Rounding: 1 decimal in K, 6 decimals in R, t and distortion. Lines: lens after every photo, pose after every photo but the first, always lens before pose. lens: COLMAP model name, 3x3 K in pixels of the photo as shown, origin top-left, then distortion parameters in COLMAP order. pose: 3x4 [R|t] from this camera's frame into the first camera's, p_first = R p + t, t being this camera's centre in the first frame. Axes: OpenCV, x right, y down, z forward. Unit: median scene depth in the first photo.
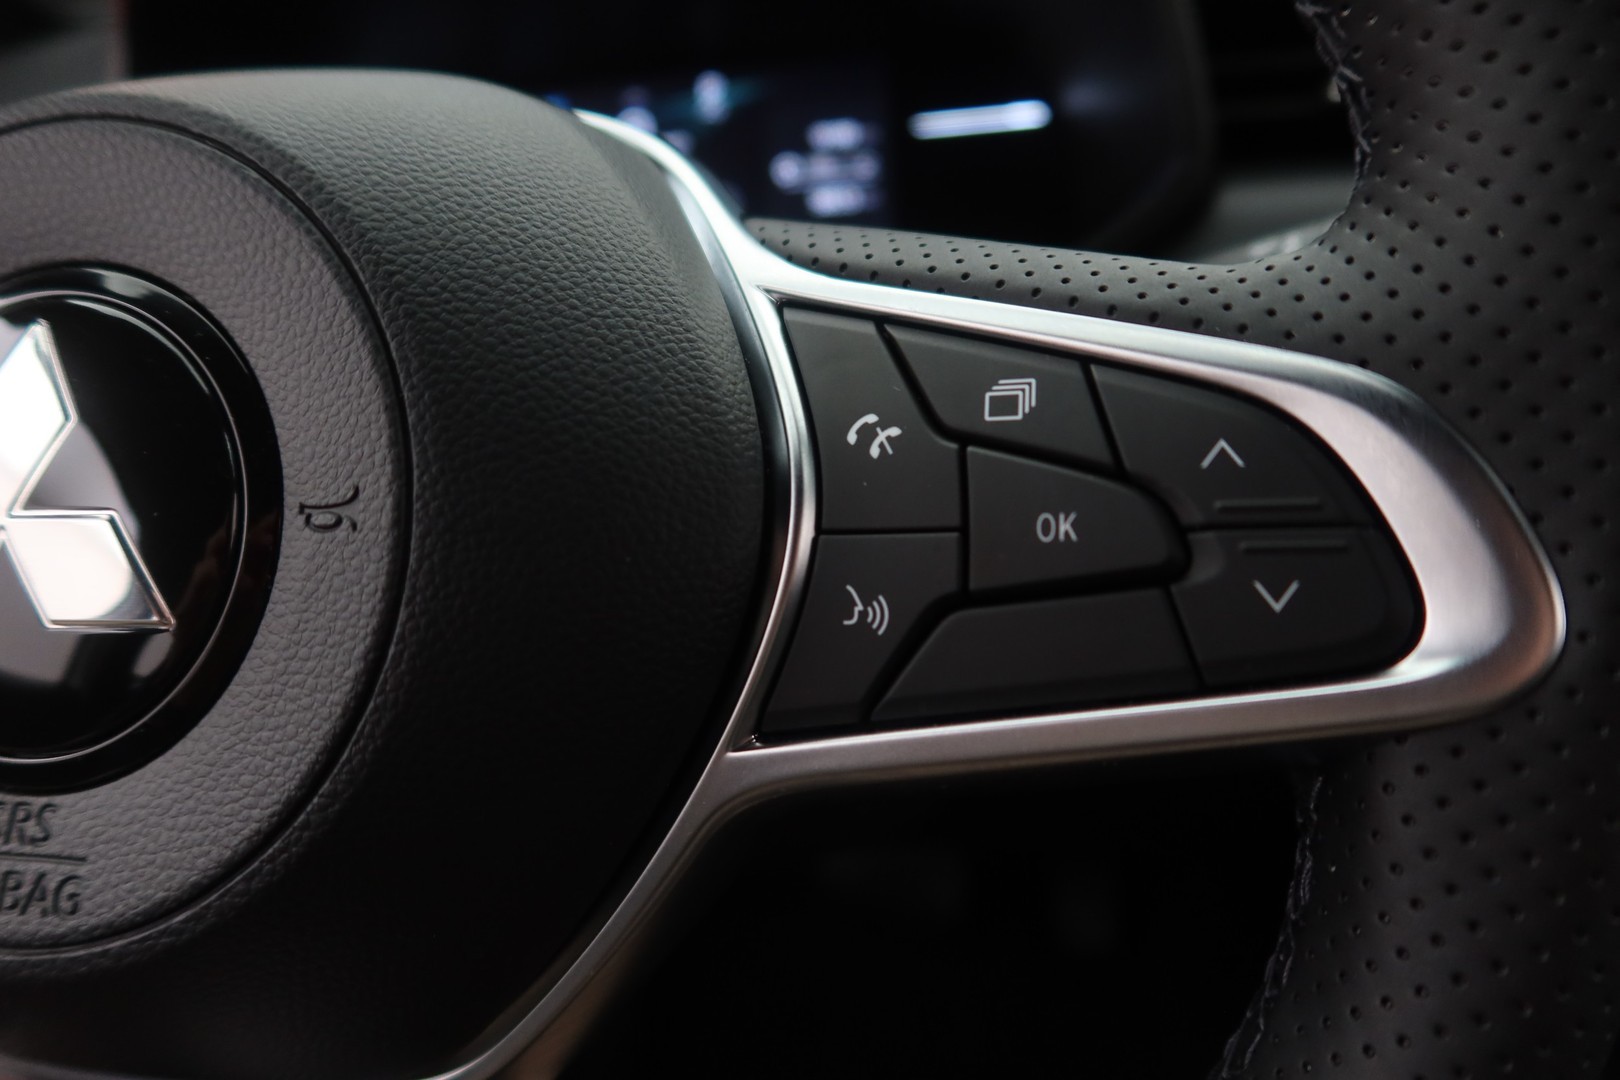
lens RADIAL K [[1132.4, 0, 814.4], [0, 1132.4, 532.3], [0, 0, 1]] dist [-0.006340, -0.007167]
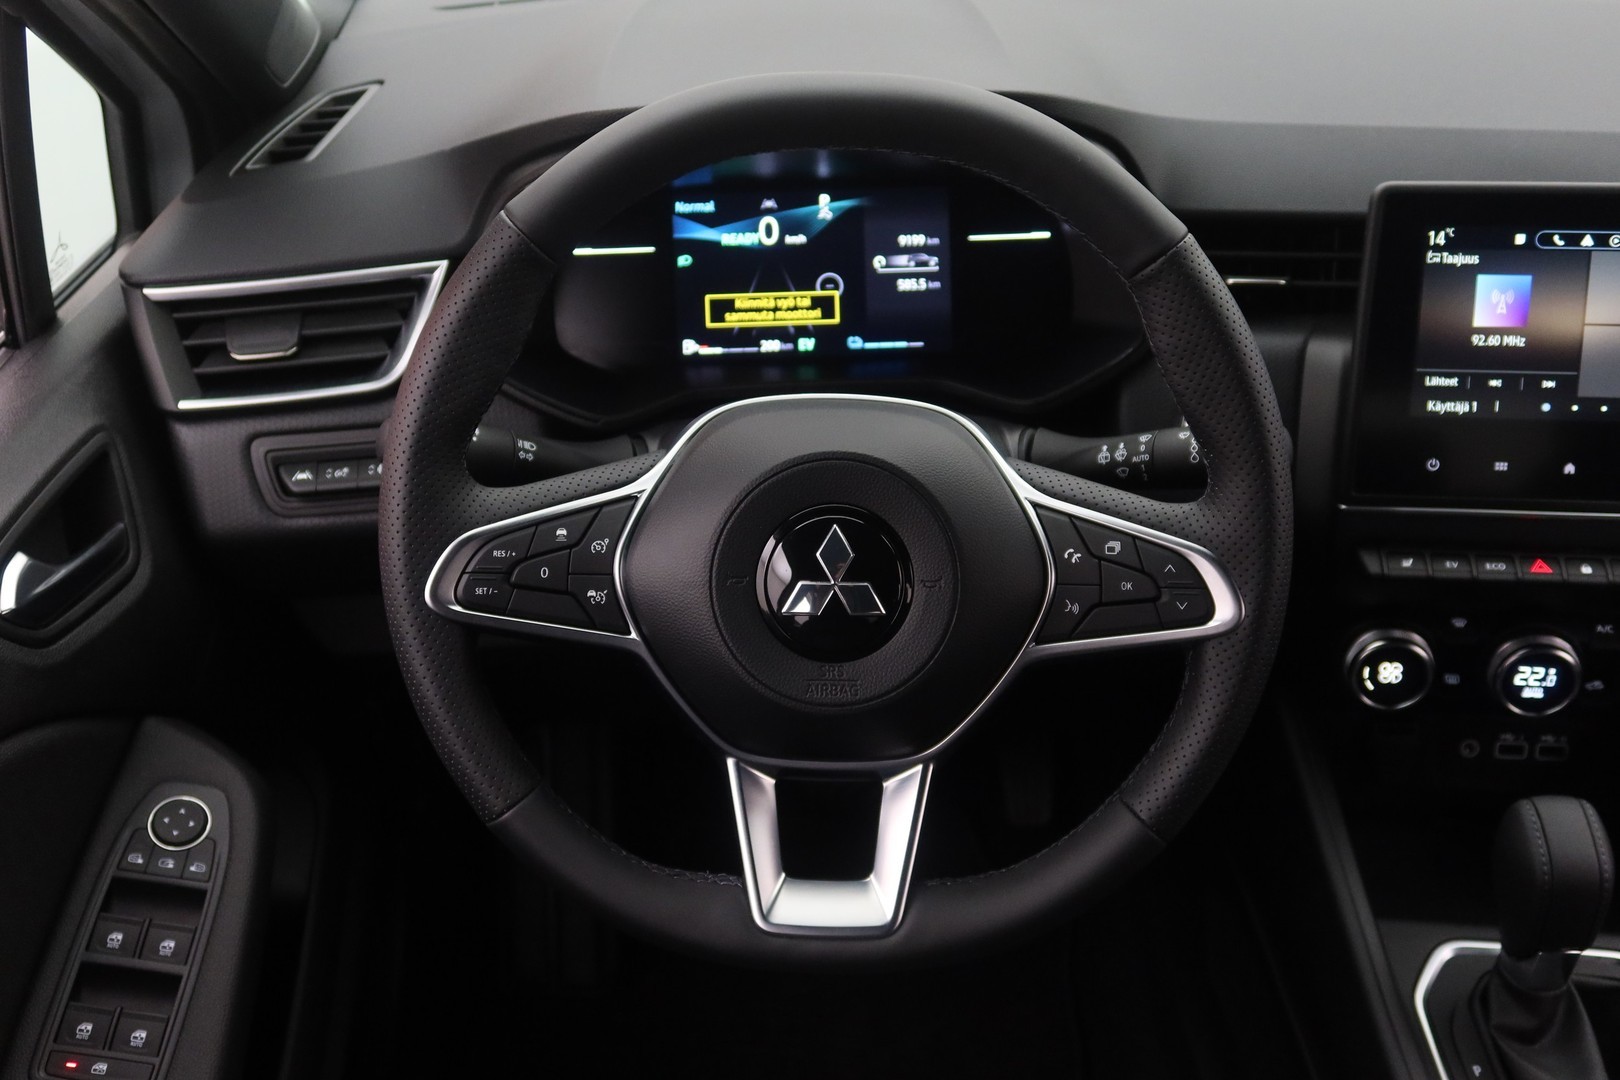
lens RADIAL K [[1968.4, 0, 812.8], [0, 1968.4, 540.1], [0, 0, 1]] dist [0.040014, 0.000000]
pose [[0.982726, -0.005669, 0.184980, -1.898600], [-0.015014, 0.993793, 0.110223, -0.810248], [-0.184457, -0.111096, 0.976541, -4.867480]]
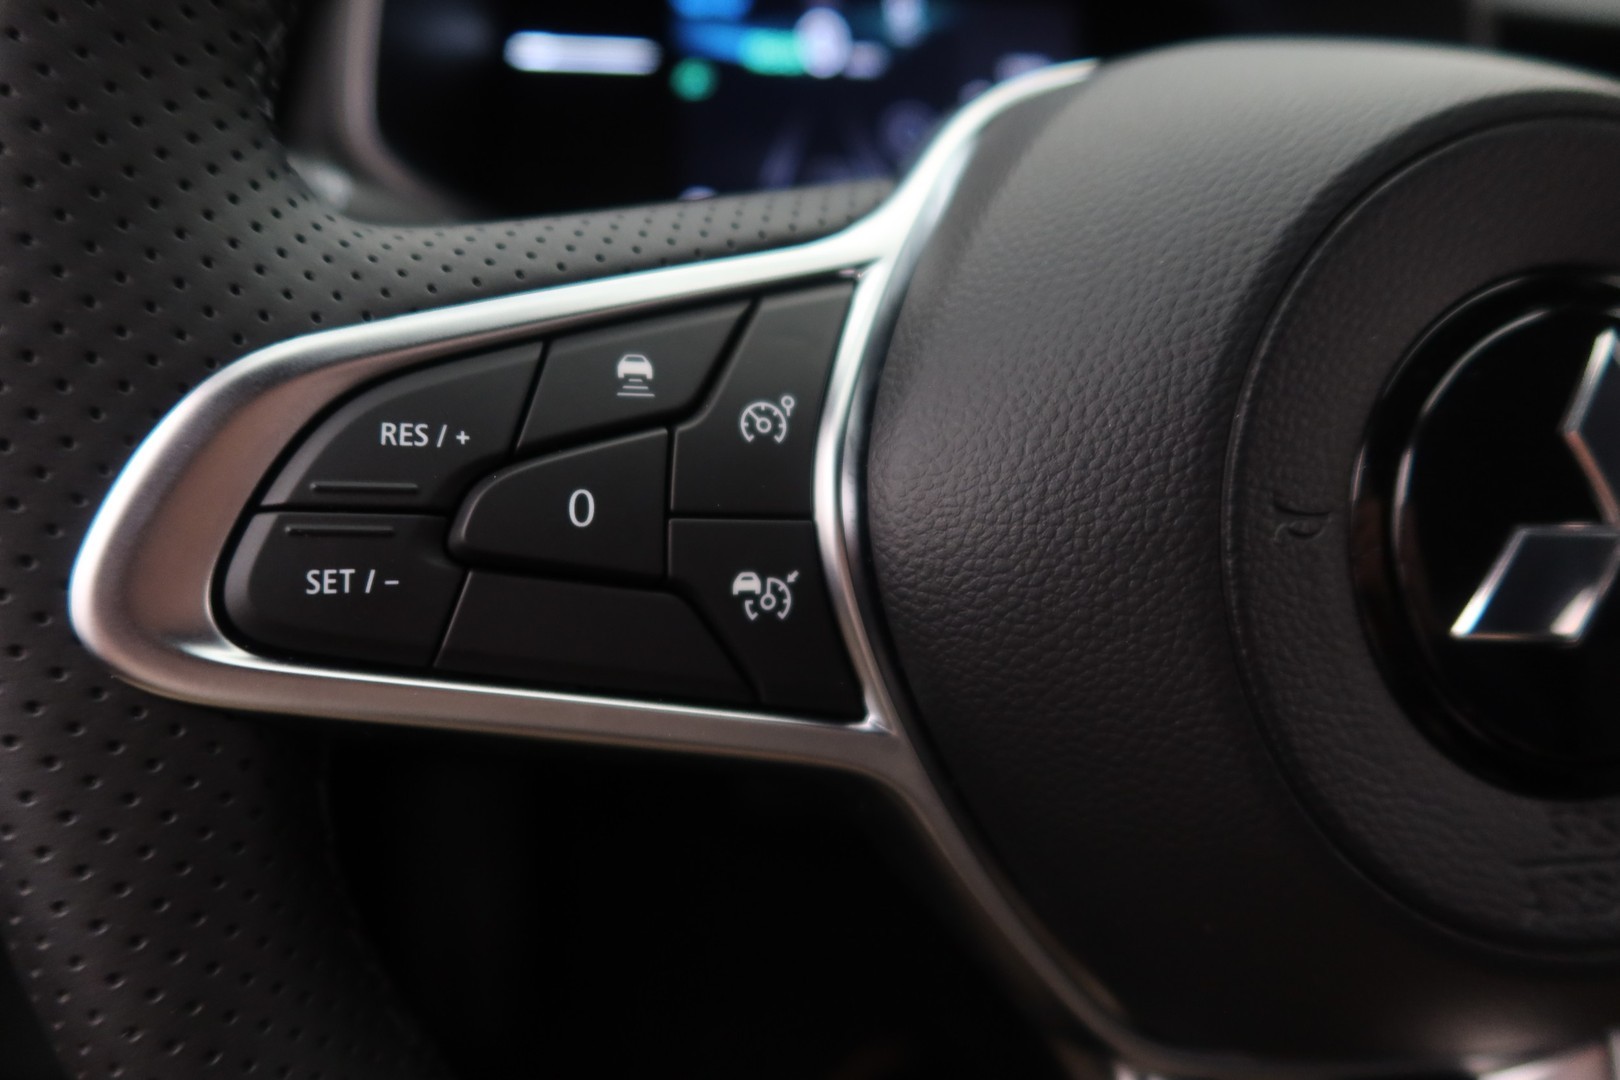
lens RADIAL K [[1132.4, 0, 805.2], [0, 1132.4, 536.0], [0, 0, 1]] dist [-0.006340, -0.007167]
pose [[0.934255, -0.014779, 0.356300, -1.750660], [-0.019774, 0.995457, 0.093138, -0.102724], [-0.356058, -0.094060, 0.929718, 0.227087]]
